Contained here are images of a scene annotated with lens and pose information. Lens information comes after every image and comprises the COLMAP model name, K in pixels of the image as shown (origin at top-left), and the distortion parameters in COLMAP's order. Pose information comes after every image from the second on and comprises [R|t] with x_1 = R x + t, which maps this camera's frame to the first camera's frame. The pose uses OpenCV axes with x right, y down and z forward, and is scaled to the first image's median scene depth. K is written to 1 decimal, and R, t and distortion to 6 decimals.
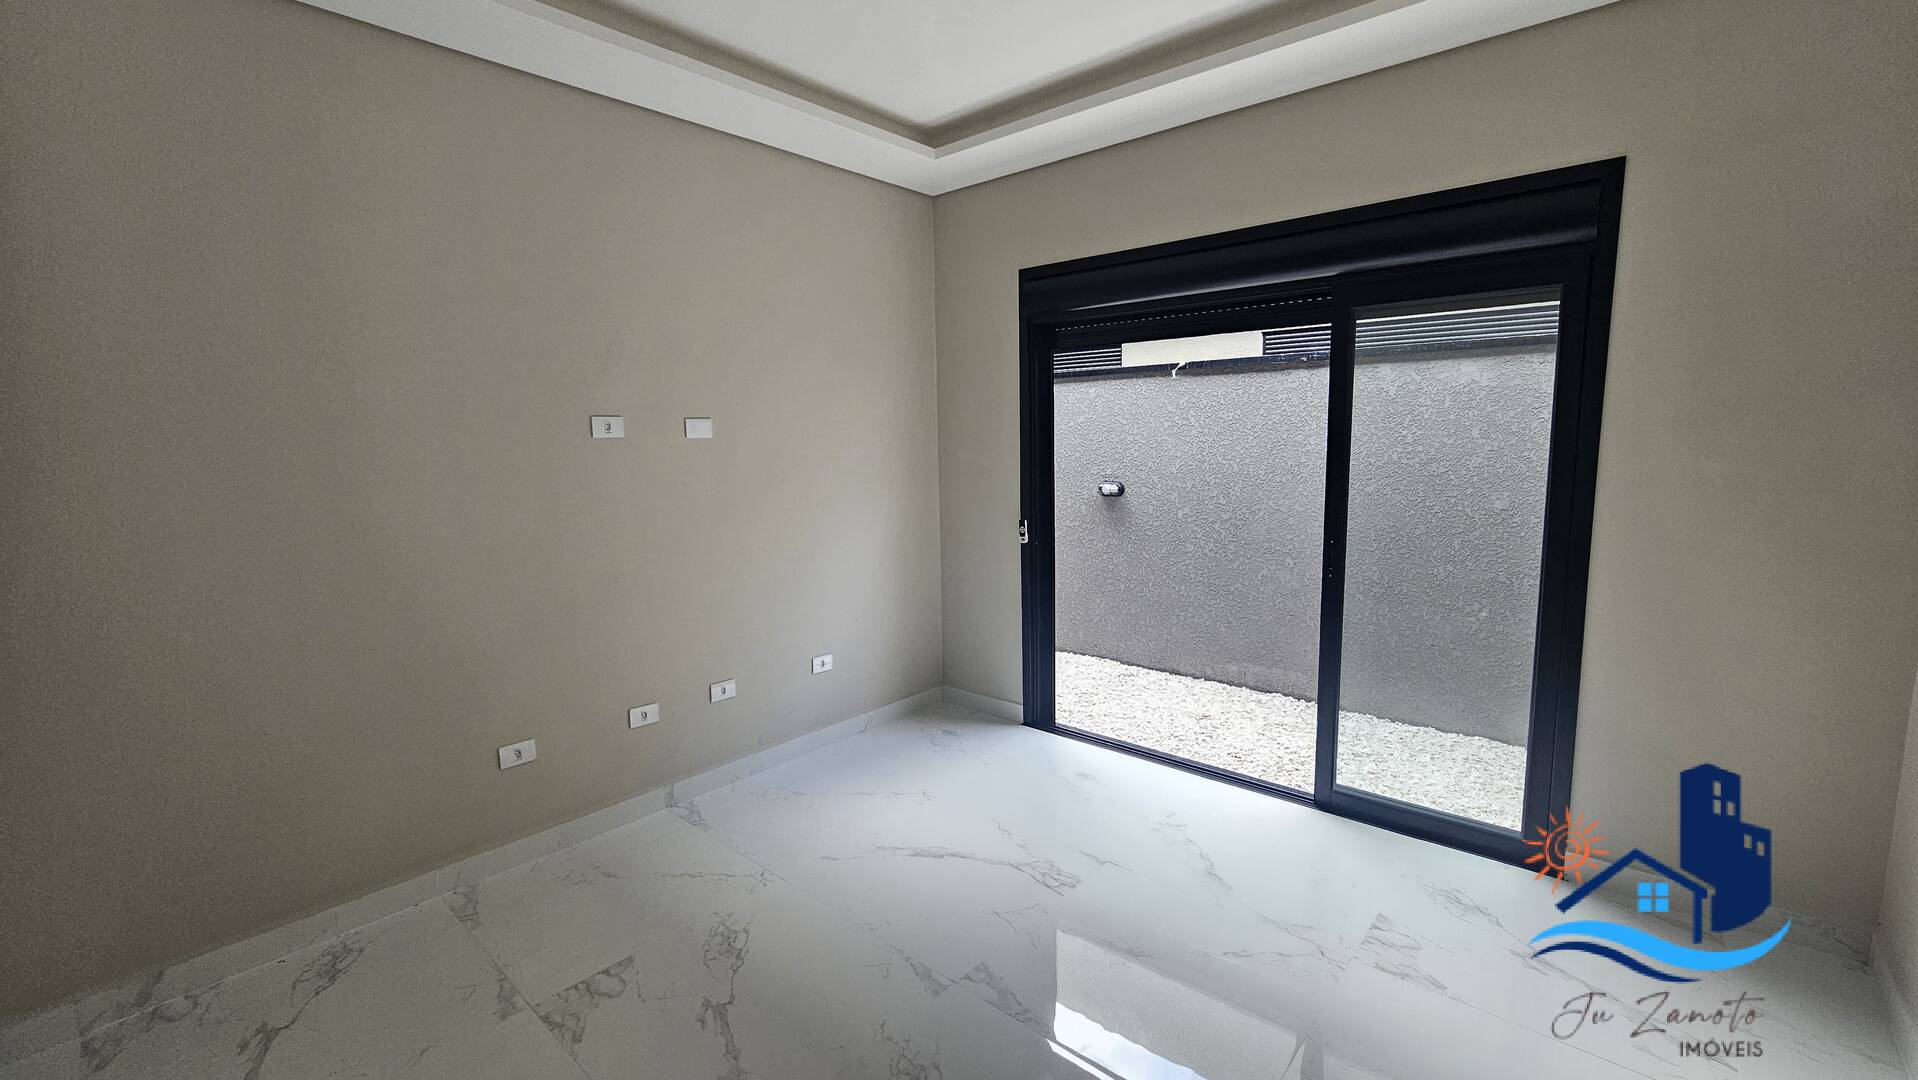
lens RADIAL K [[781.9, 0, 968.1], [0, 781.9, 530.1], [0, 0, 1]] dist [-0.001726, -0.000164]
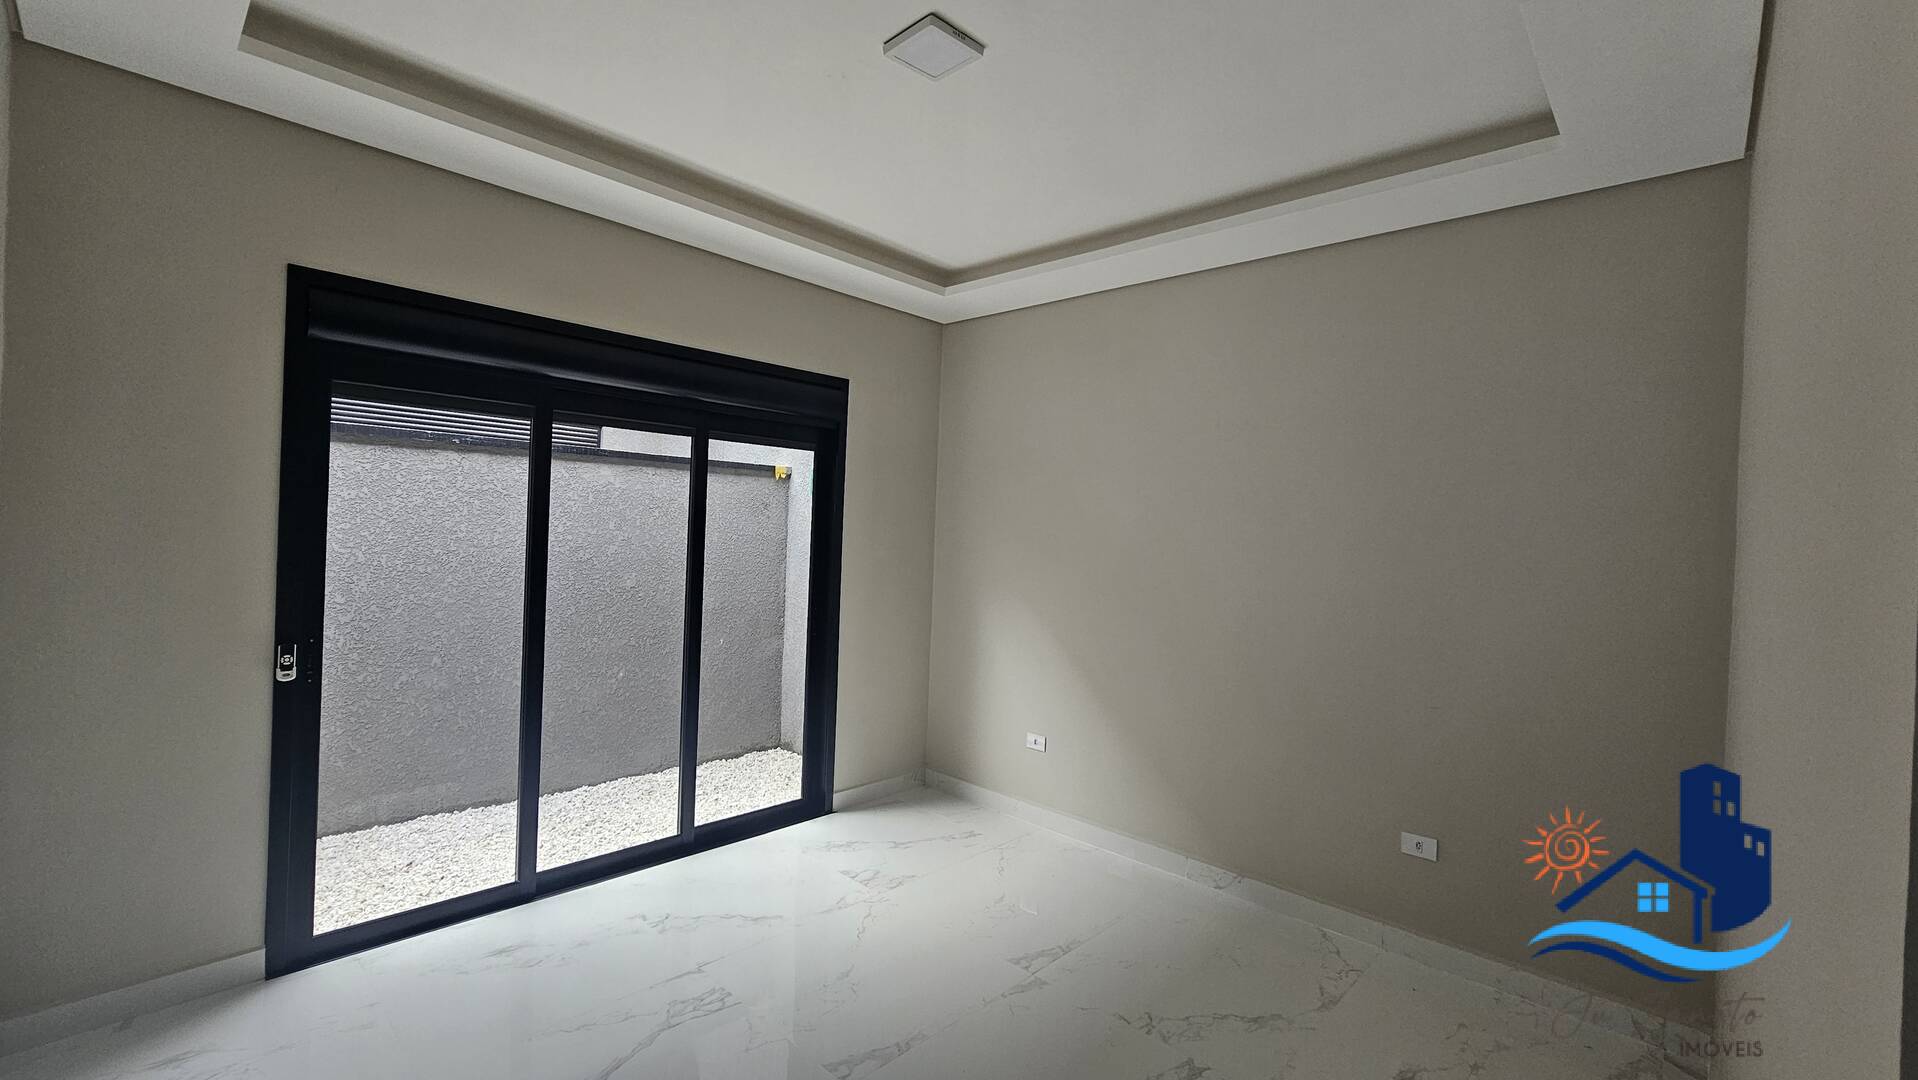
lens RADIAL K [[768.4, 0, 966.5], [0, 768.4, 533.8], [0, 0, 1]] dist [-0.015237, 0.000026]
pose [[0.030856, 0.014564, 0.999418, -0.514783], [0.086718, 0.996085, -0.017193, -0.042883], [-0.995755, 0.087198, 0.029472, 0.411931]]
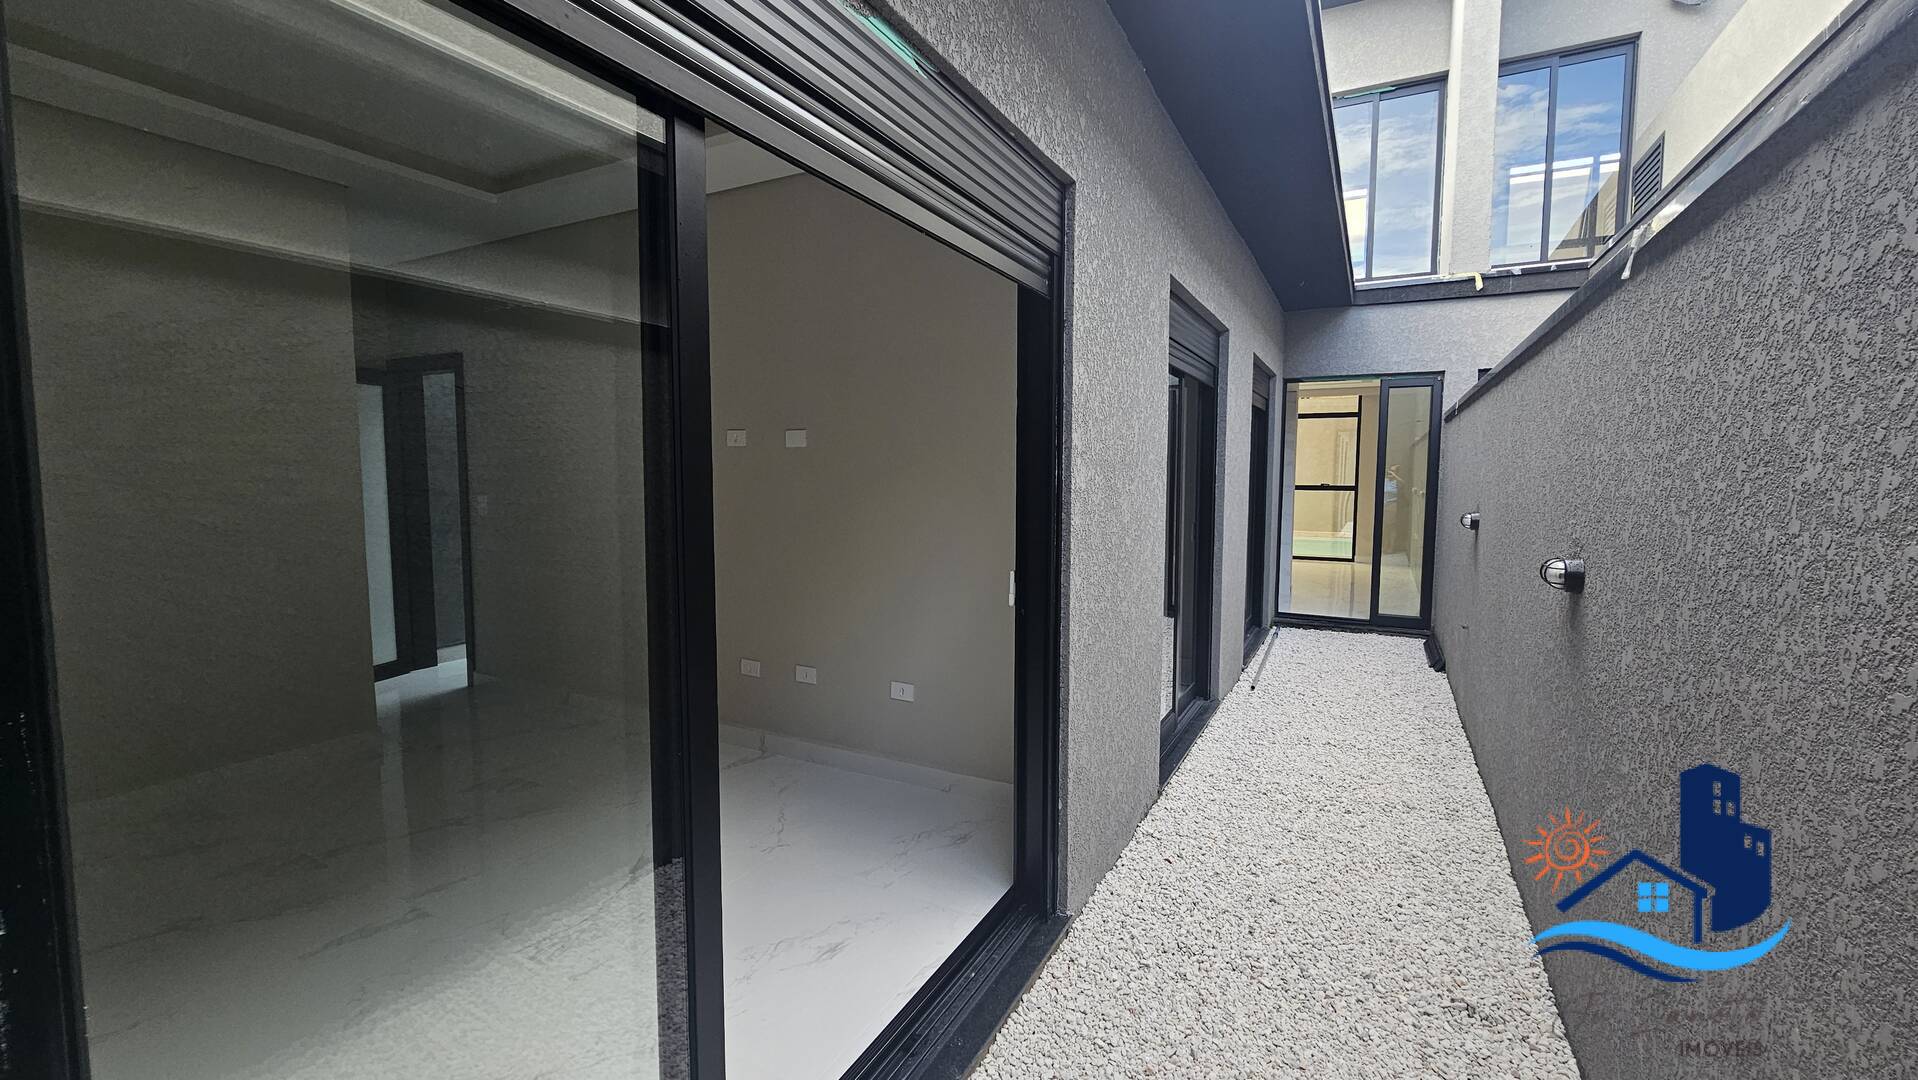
lens RADIAL K [[781.9, 0, 968.1], [0, 781.9, 530.1], [0, 0, 1]] dist [-0.001726, -0.000164]
pose [[0.236792, 0.089008, -0.967475, 0.675231], [-0.129389, 0.989813, 0.059395, -0.078502], [0.962906, 0.111116, 0.245896, 0.786485]]
